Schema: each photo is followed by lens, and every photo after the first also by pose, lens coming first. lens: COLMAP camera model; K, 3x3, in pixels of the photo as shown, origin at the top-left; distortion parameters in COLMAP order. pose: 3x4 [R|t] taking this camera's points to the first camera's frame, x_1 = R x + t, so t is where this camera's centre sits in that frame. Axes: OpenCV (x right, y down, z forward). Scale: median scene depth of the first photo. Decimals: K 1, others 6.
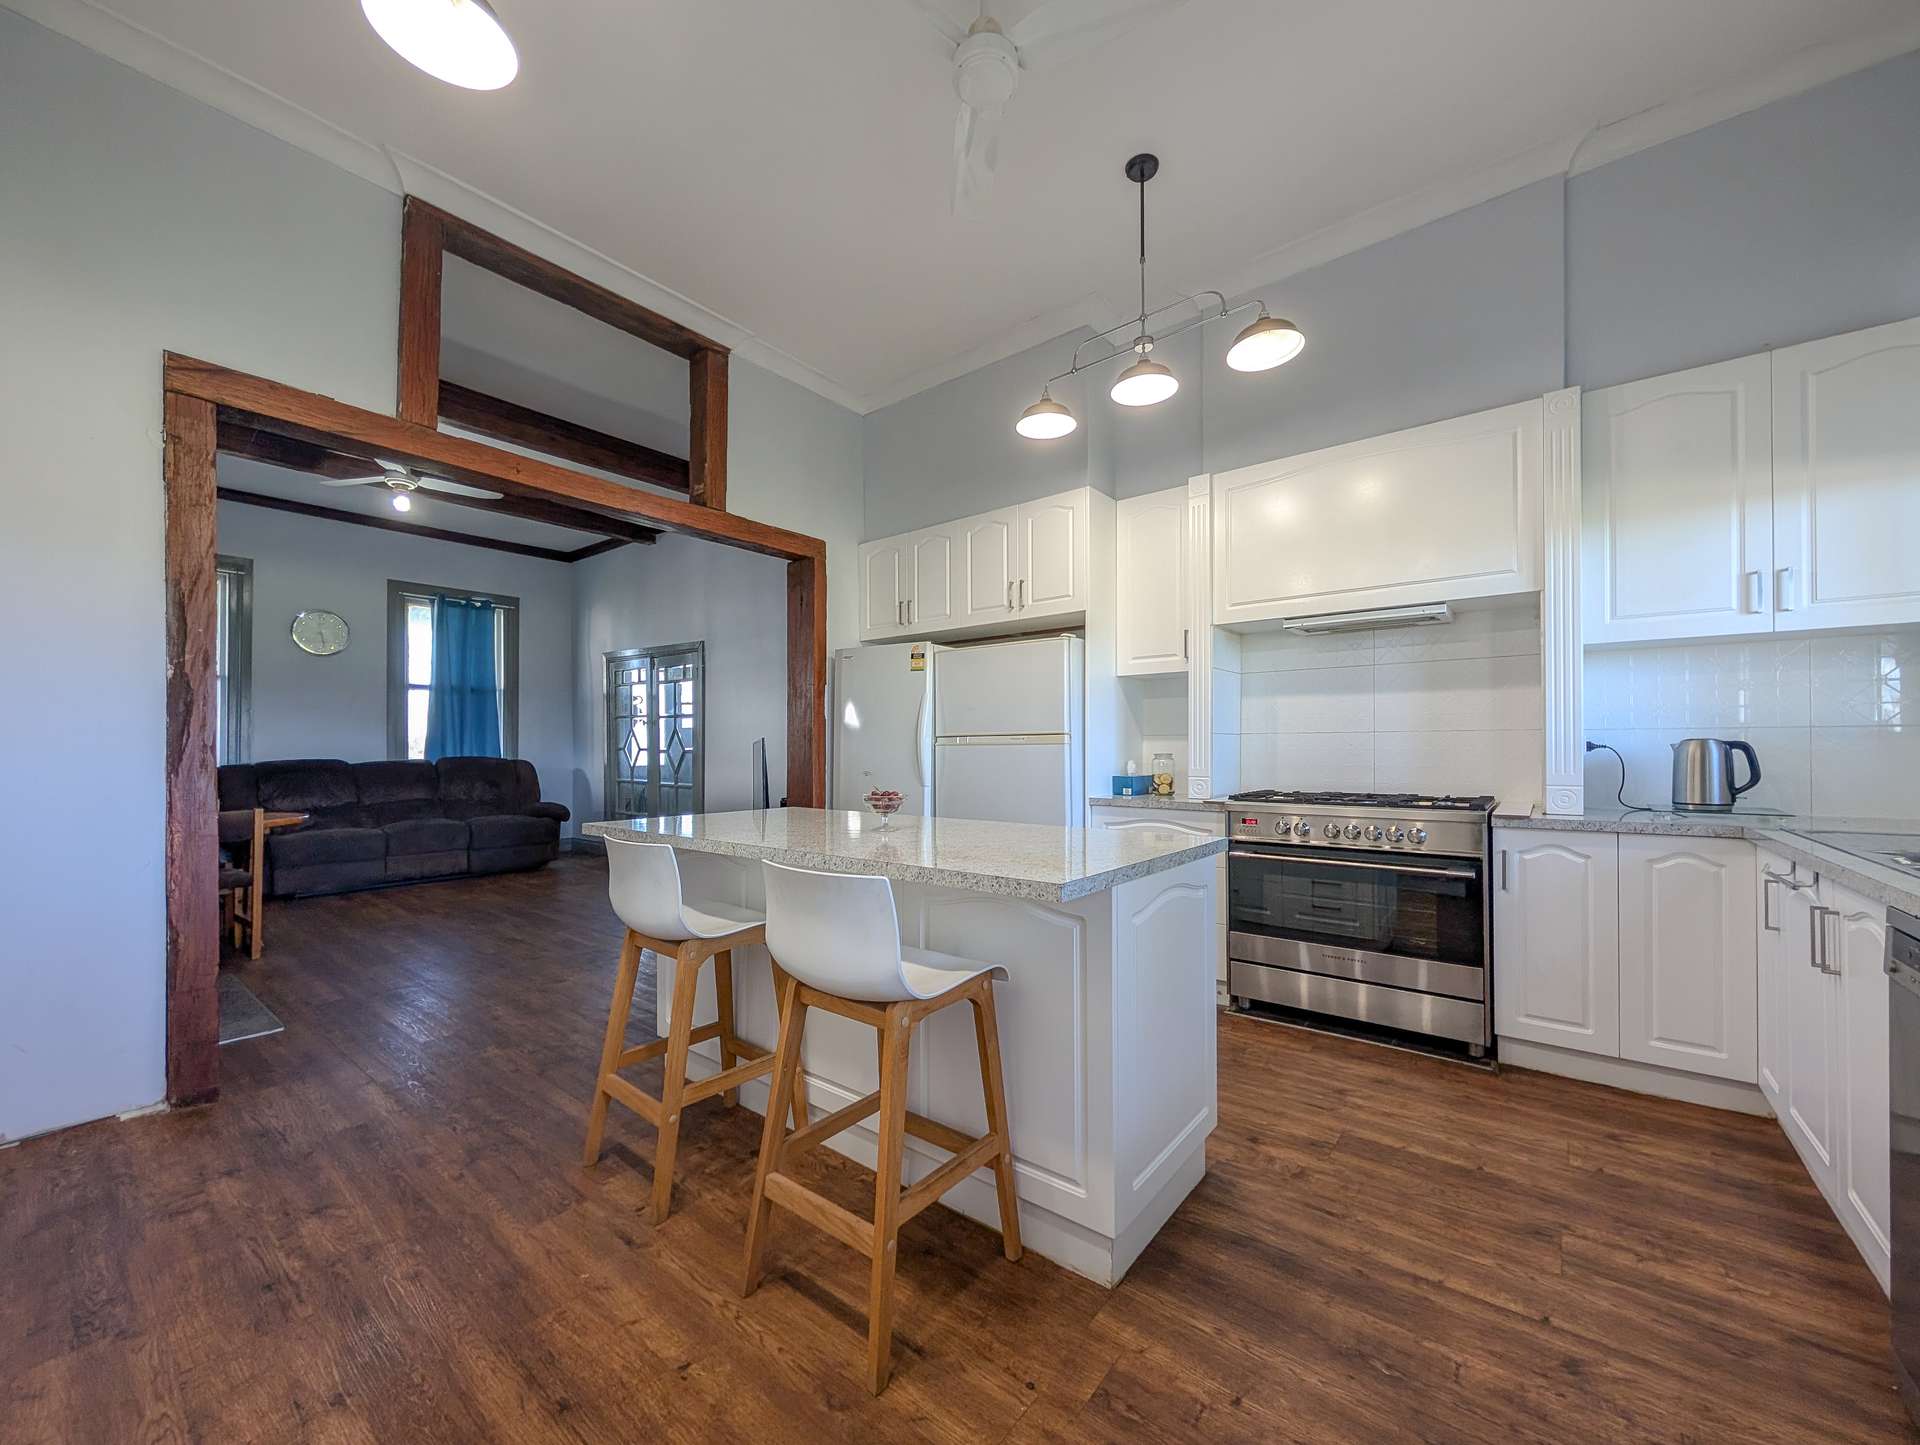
lens RADIAL K [[757.5, 0, 960.0], [0, 757.5, 722.5], [0, 0, 1]] dist [0.000280, 0.000101]
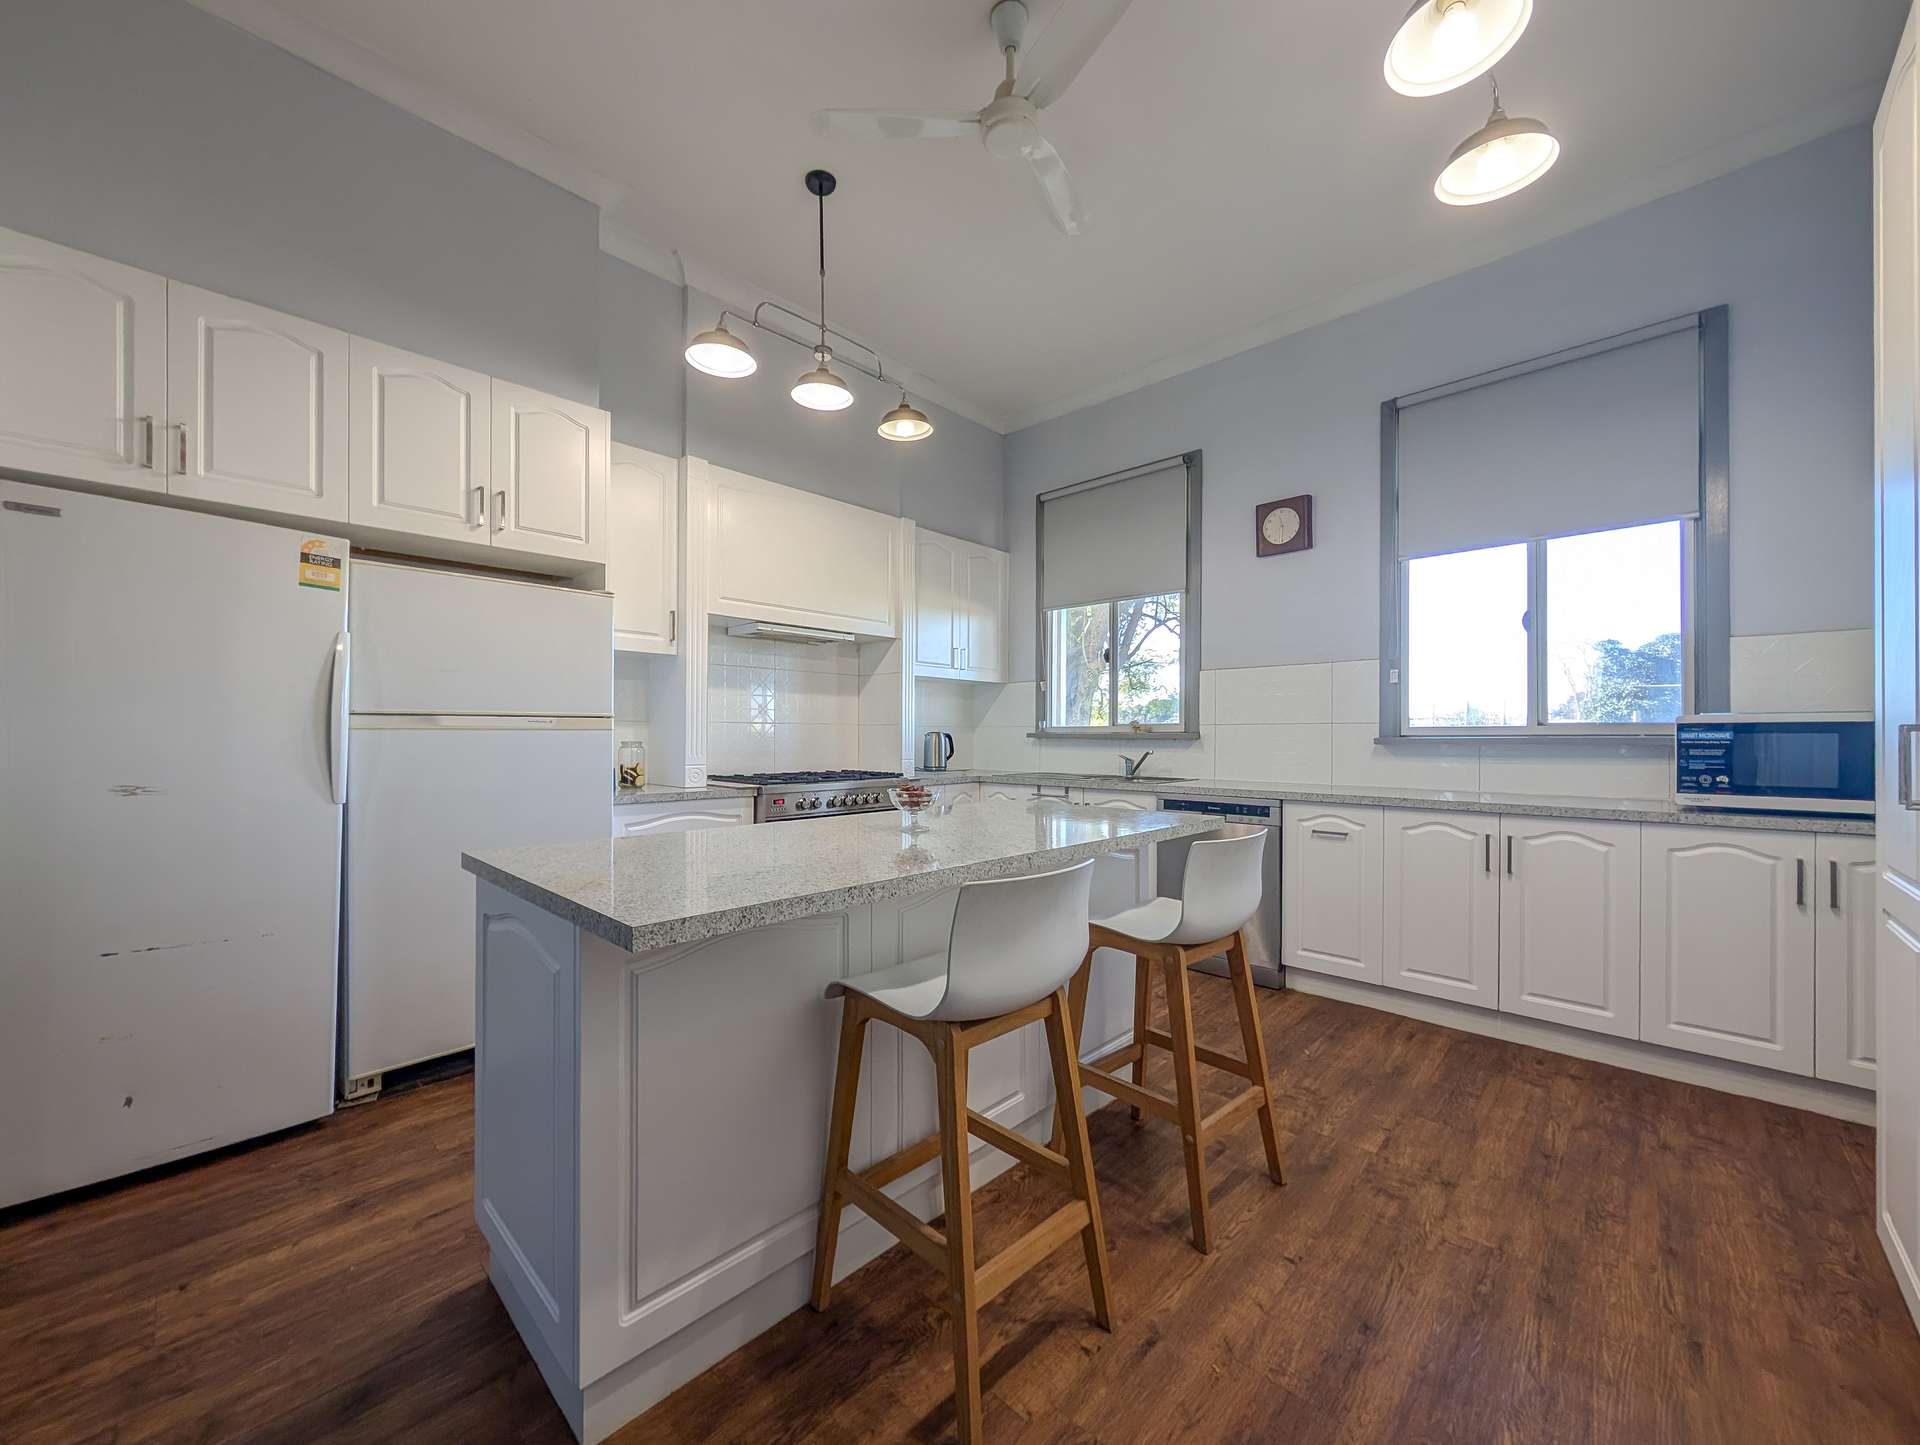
lens RADIAL K [[757.5, 0, 960.0], [0, 757.5, 722.5], [0, 0, 1]] dist [0.000280, 0.000101]
pose [[0.062819, 0.017413, 0.997873, -0.763326], [-0.043211, 0.998958, -0.014712, 0.019408], [-0.997089, -0.042195, 0.063506, 0.703284]]
